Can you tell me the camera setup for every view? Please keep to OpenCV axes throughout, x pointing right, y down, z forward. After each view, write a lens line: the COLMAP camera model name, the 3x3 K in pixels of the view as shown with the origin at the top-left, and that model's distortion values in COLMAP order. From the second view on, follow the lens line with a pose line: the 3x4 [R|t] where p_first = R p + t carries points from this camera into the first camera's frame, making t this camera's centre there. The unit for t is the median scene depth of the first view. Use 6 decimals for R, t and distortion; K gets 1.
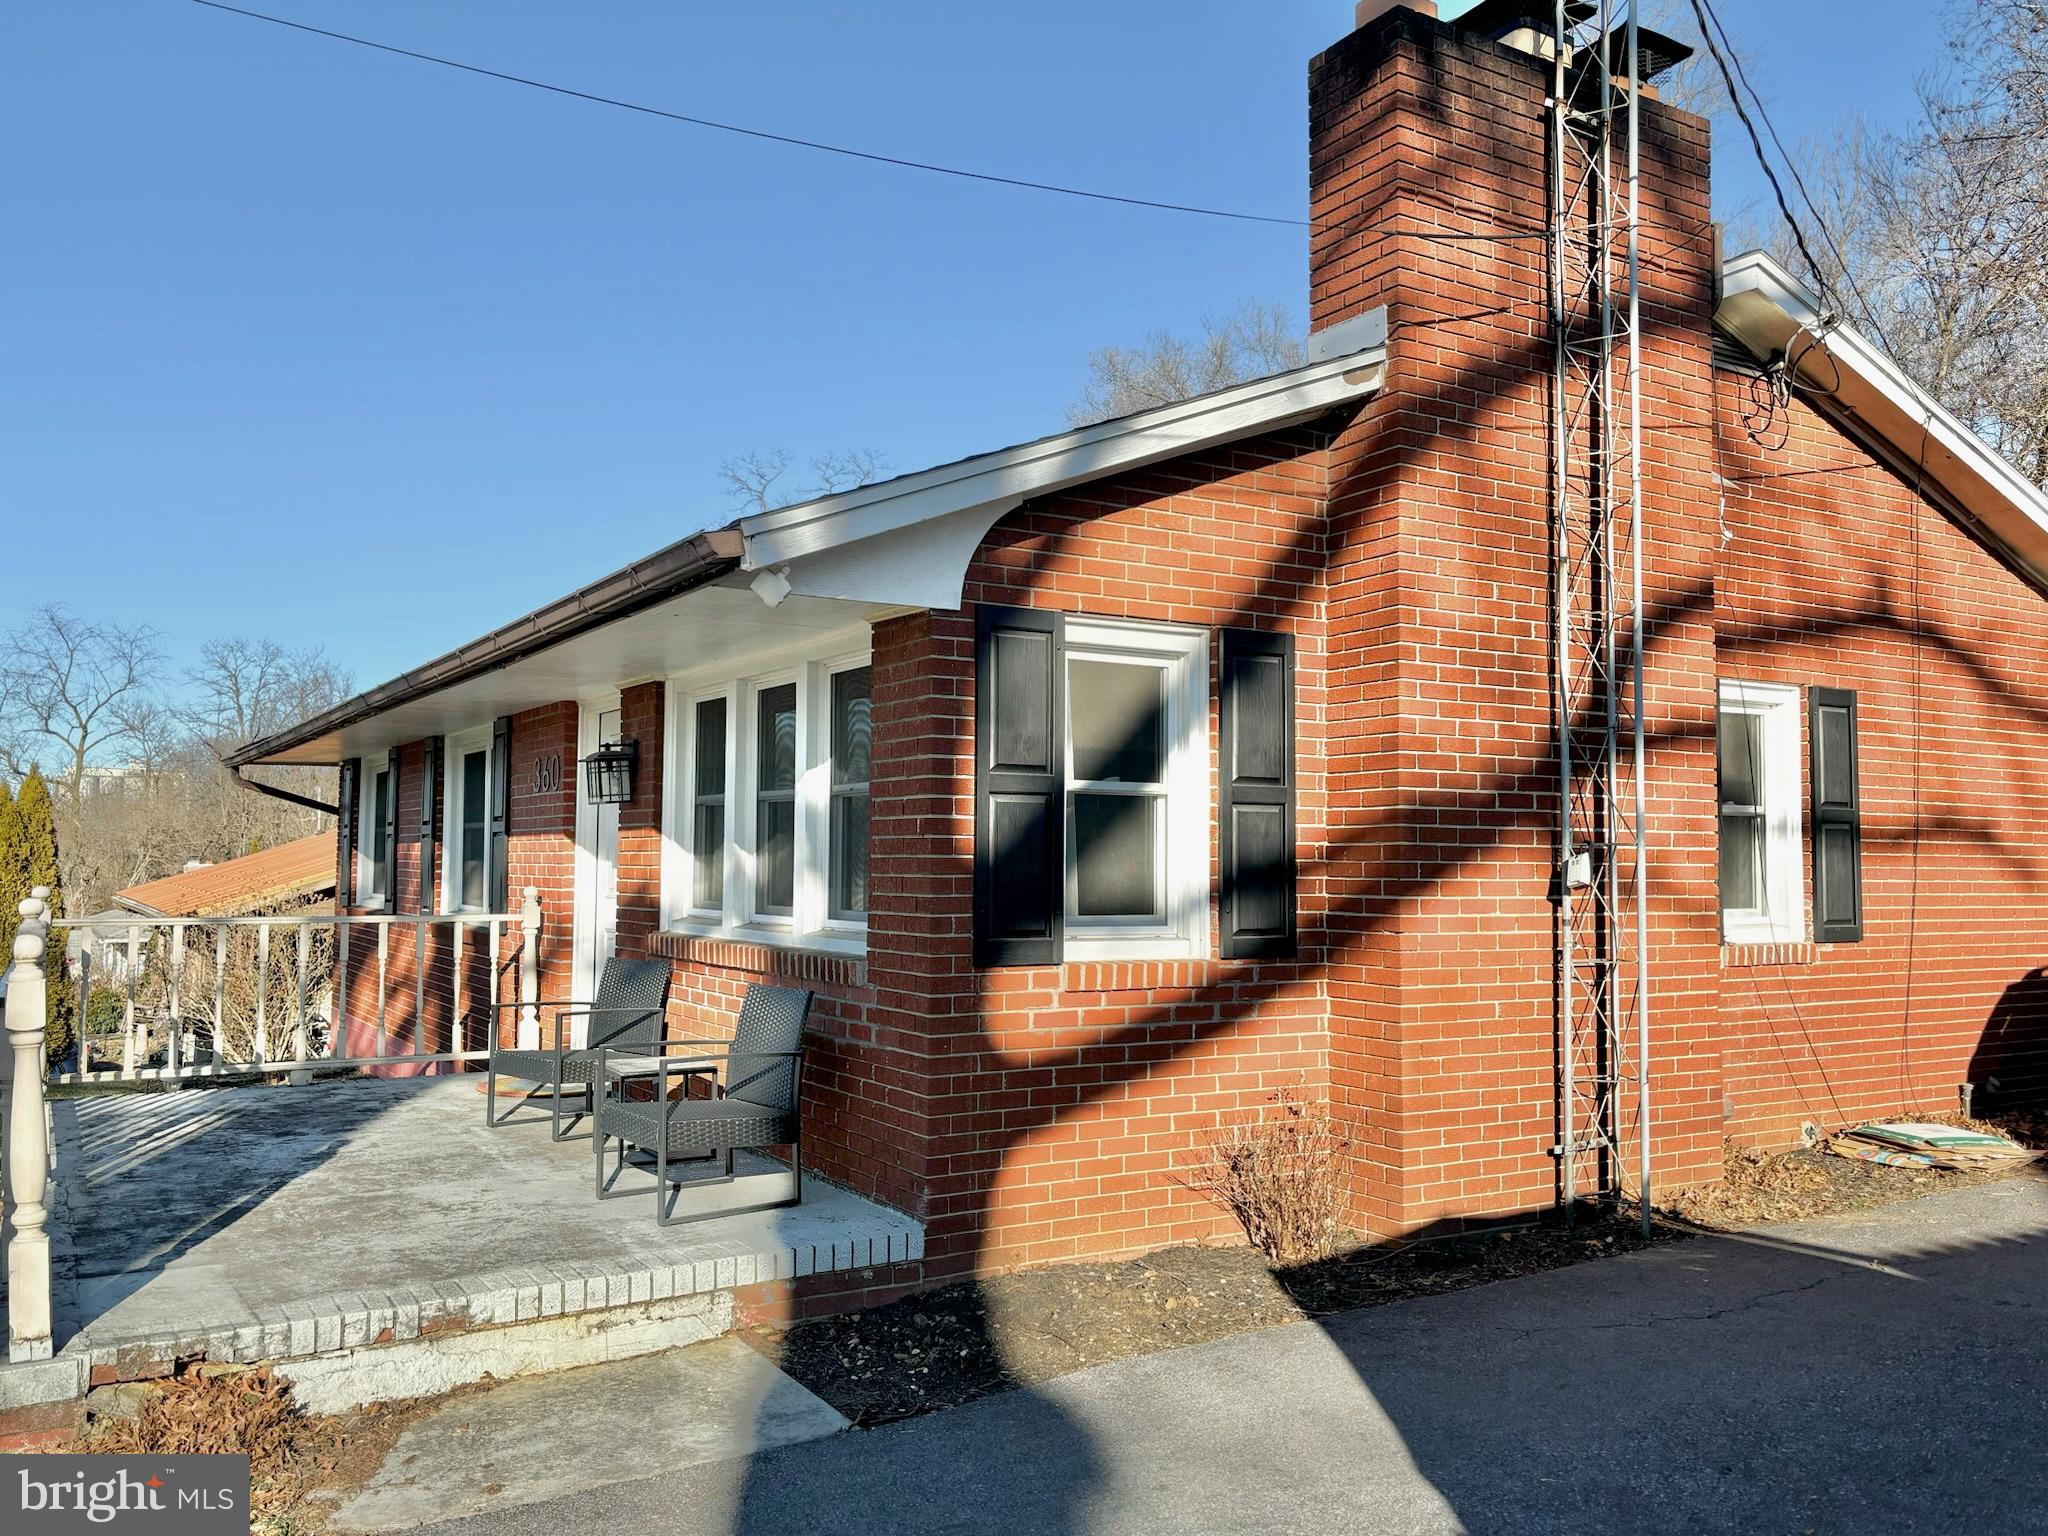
lens RADIAL K [[1635.2, 0, 1030.8], [0, 1635.2, 753.5], [0, 0, 1]] dist [0.004315, -0.007285]
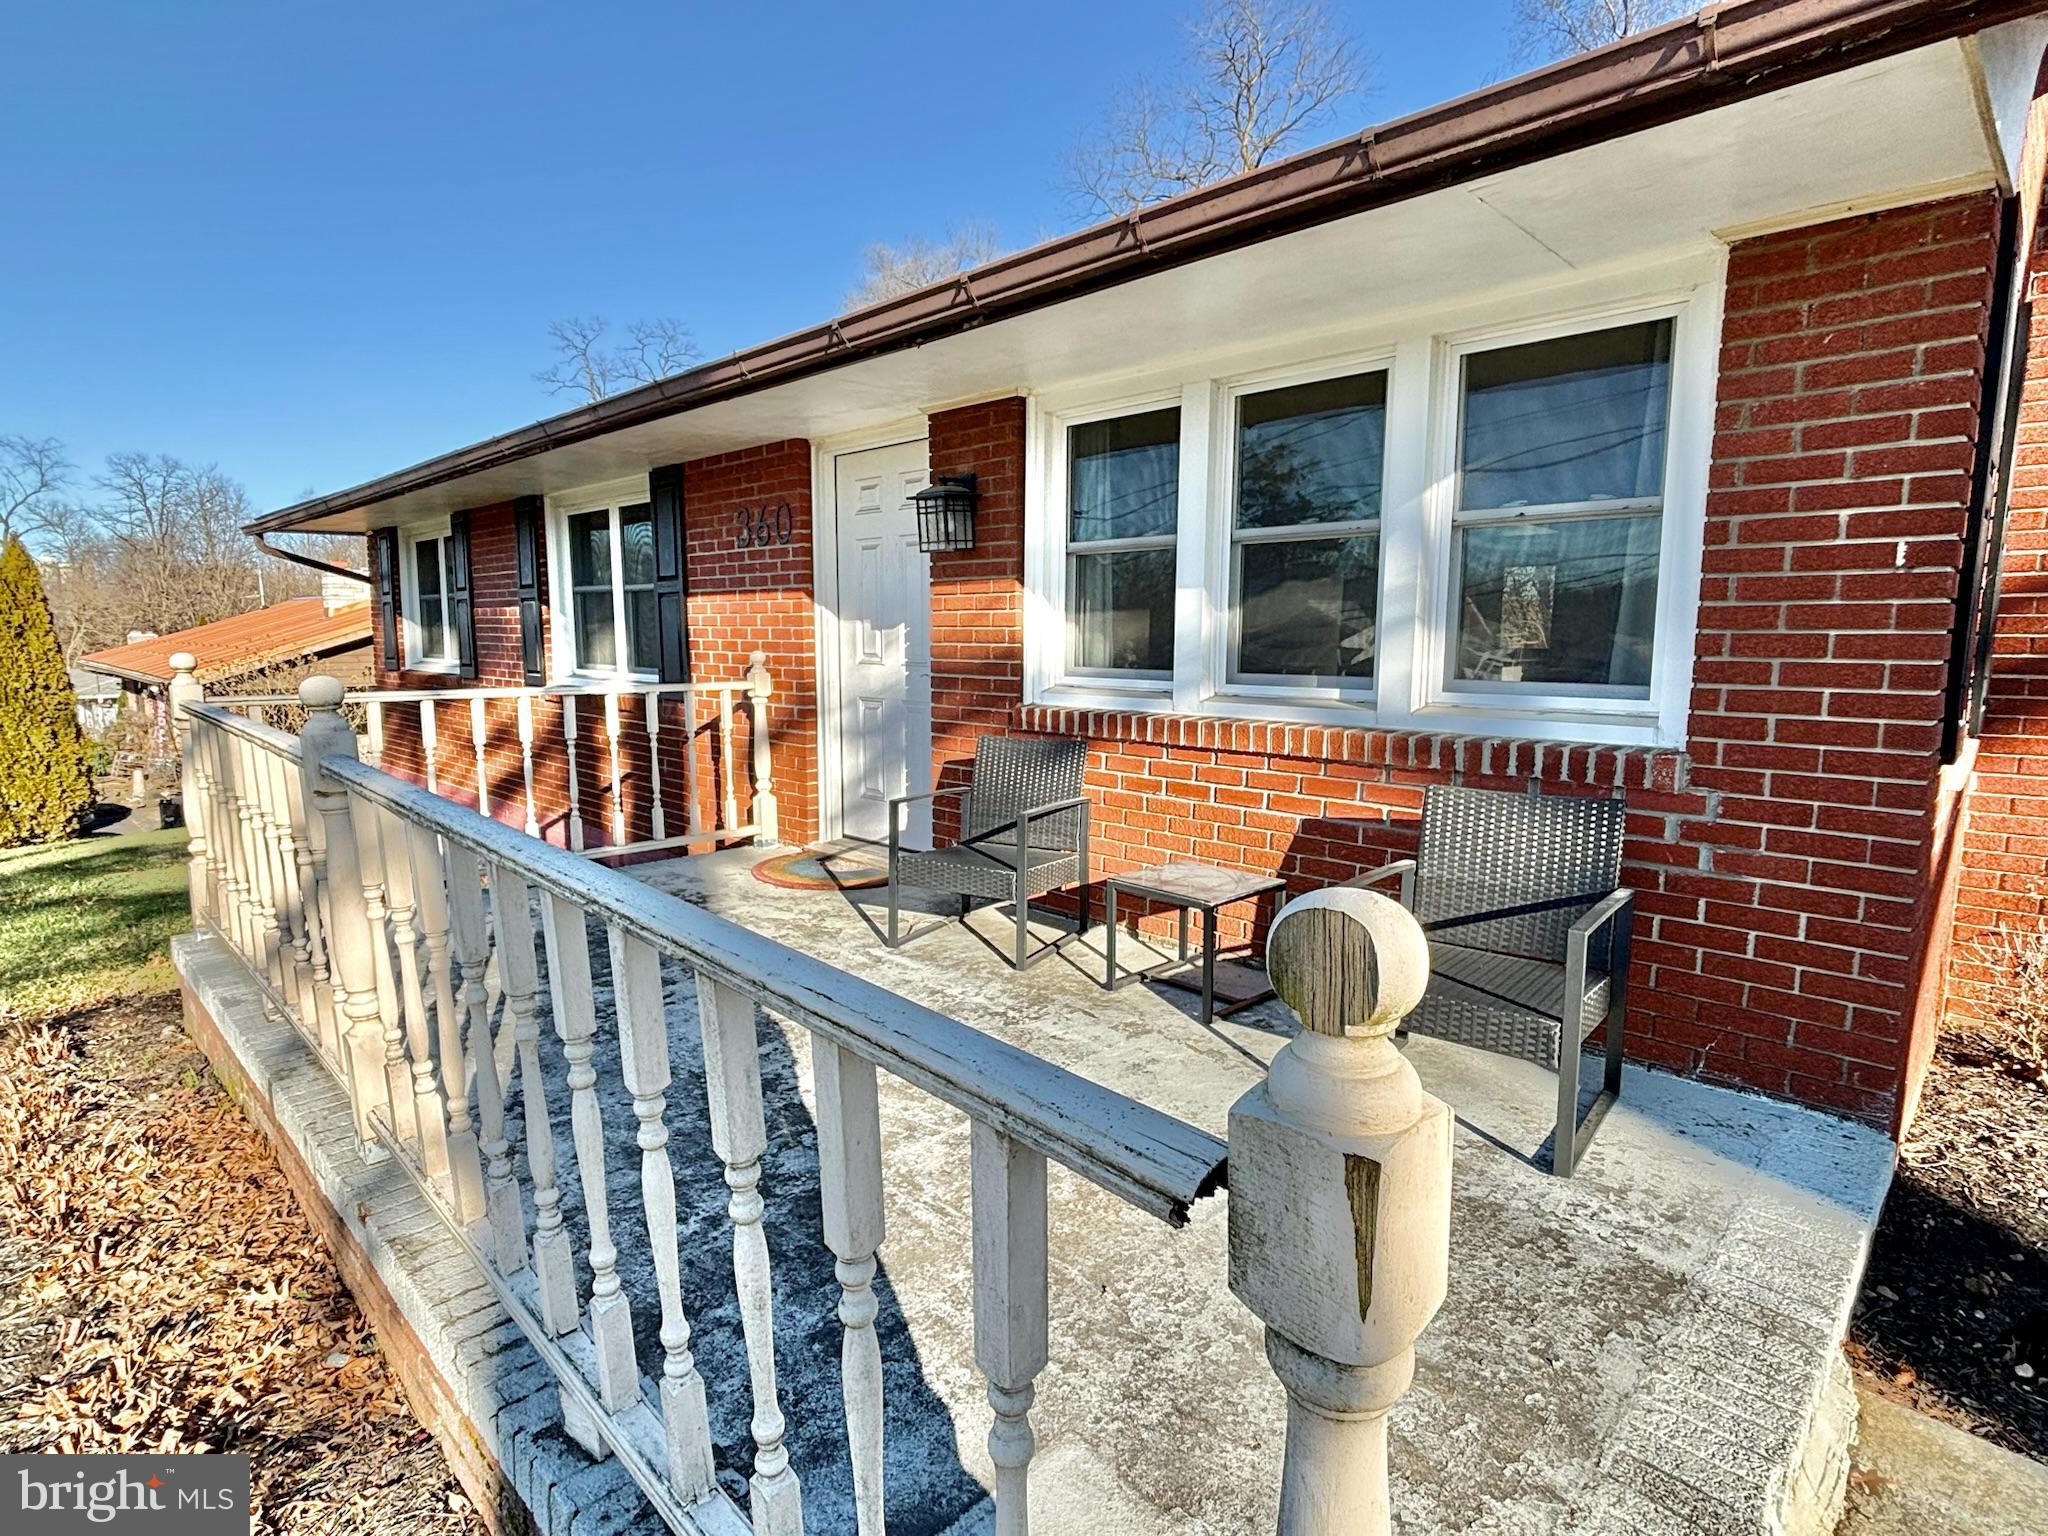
lens RADIAL K [[1086.2, 0, 1026.5], [0, 1086.2, 772.0], [0, 0, 1]] dist [0.000953, 0.000326]
pose [[0.975956, -0.028308, 0.216122, -0.173248], [-0.013857, 0.981467, 0.191131, 0.017746], [-0.217527, -0.189530, 0.957476, 0.223616]]
